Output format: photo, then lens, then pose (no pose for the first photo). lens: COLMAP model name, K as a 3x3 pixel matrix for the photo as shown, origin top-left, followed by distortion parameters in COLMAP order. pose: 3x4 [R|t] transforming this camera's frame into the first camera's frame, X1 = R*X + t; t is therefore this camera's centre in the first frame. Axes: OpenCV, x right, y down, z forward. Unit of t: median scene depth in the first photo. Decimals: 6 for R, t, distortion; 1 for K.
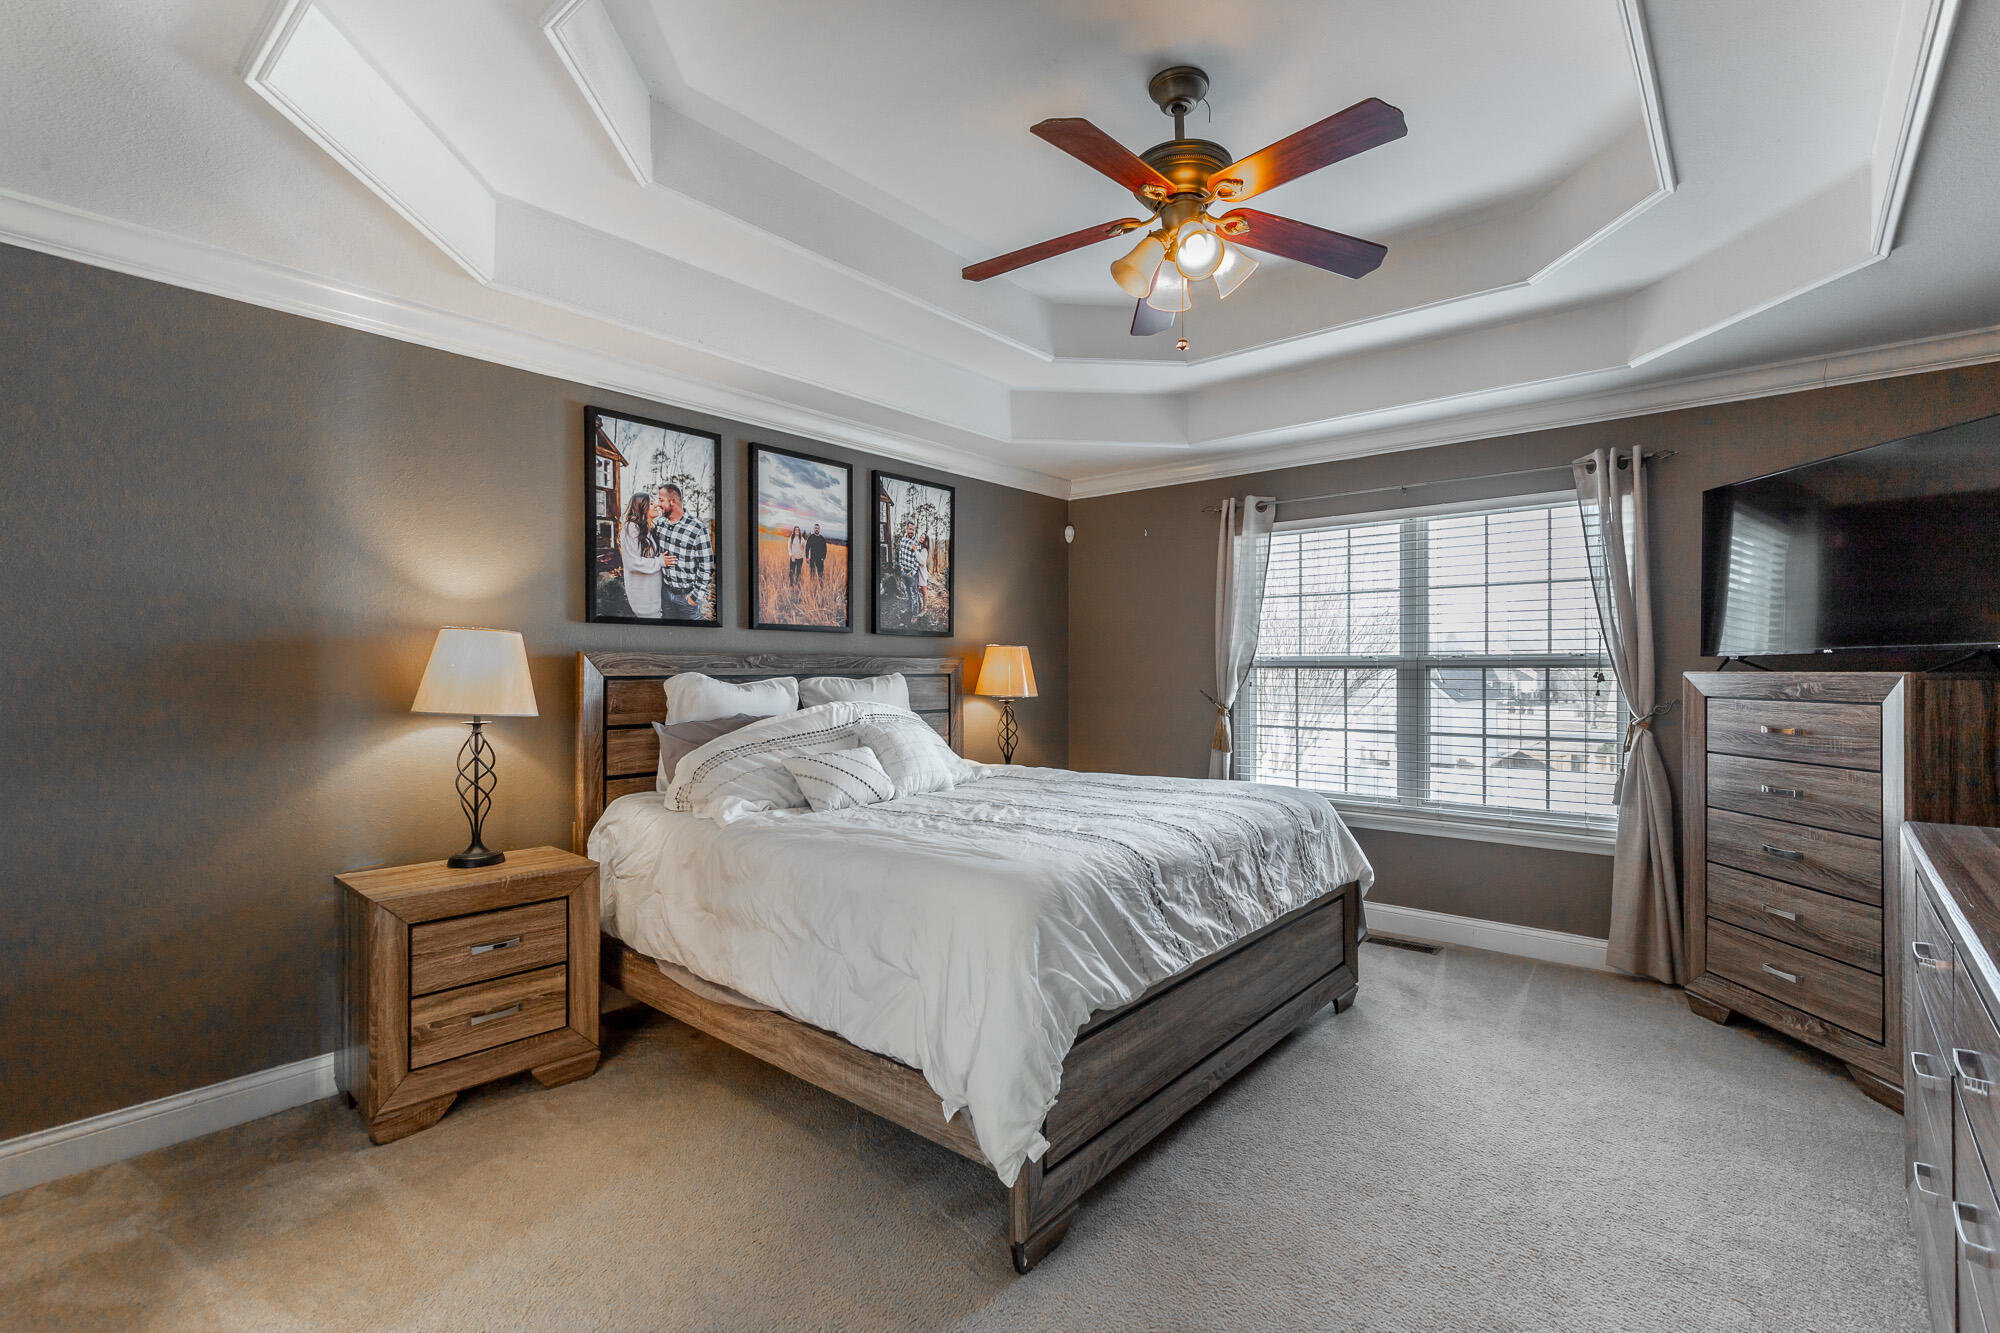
lens RADIAL K [[917.0, 0, 998.7], [0, 917.0, 662.3], [0, 0, 1]] dist [0.011809, 0.000274]
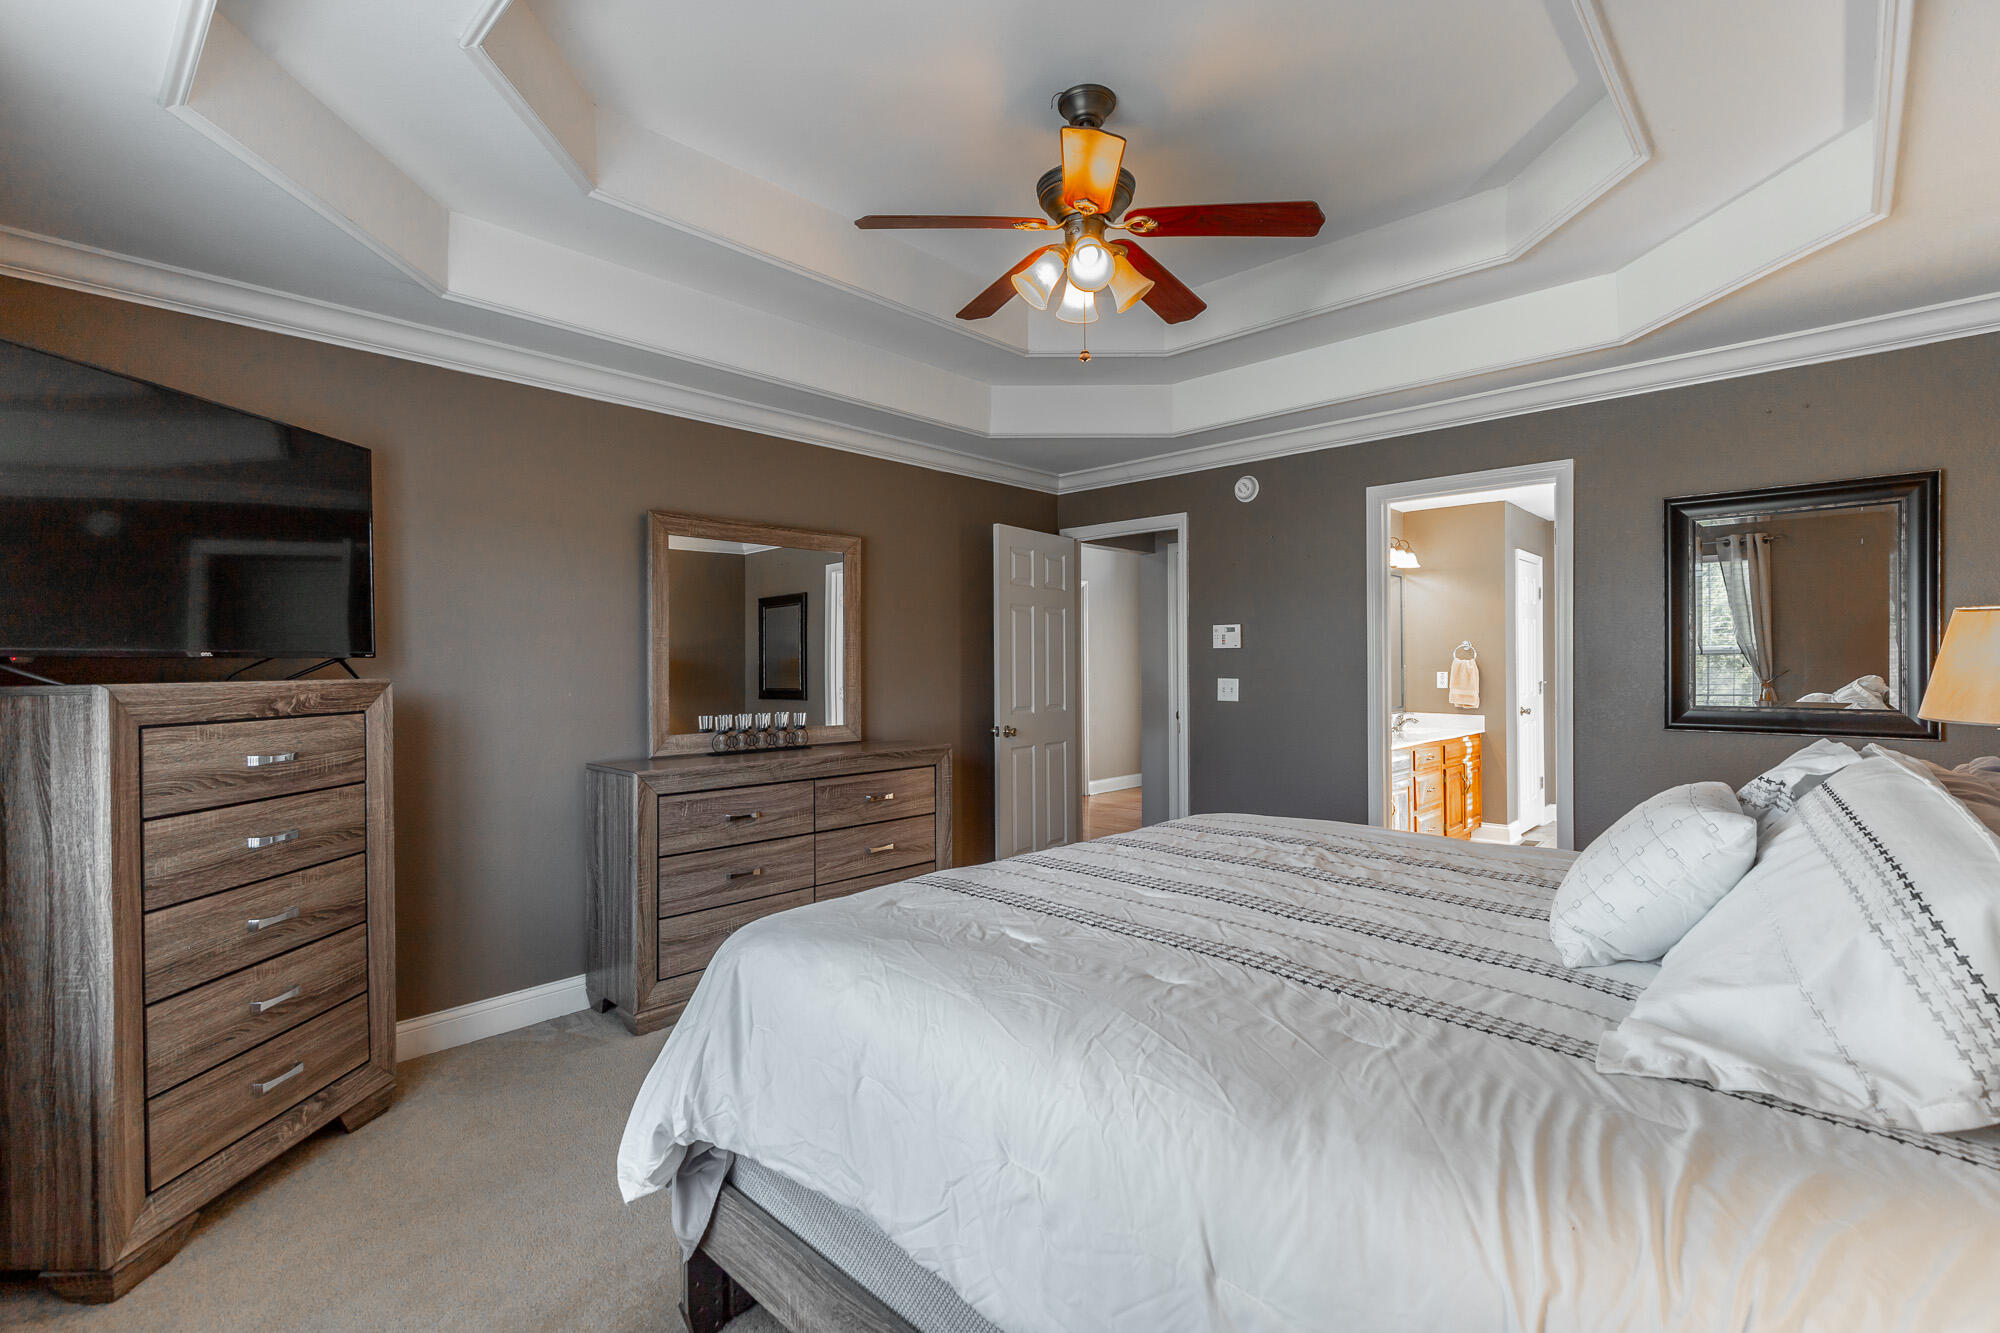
lens RADIAL K [[917.0, 0, 992.5], [0, 917.0, 663.7], [0, 0, 1]] dist [0.011809, 0.000274]
pose [[-0.999309, 0.010387, 0.035676, 0.232120], [0.010020, 0.999895, -0.010455, 0.009807], [-0.035781, -0.010090, -0.999309, 1.762923]]
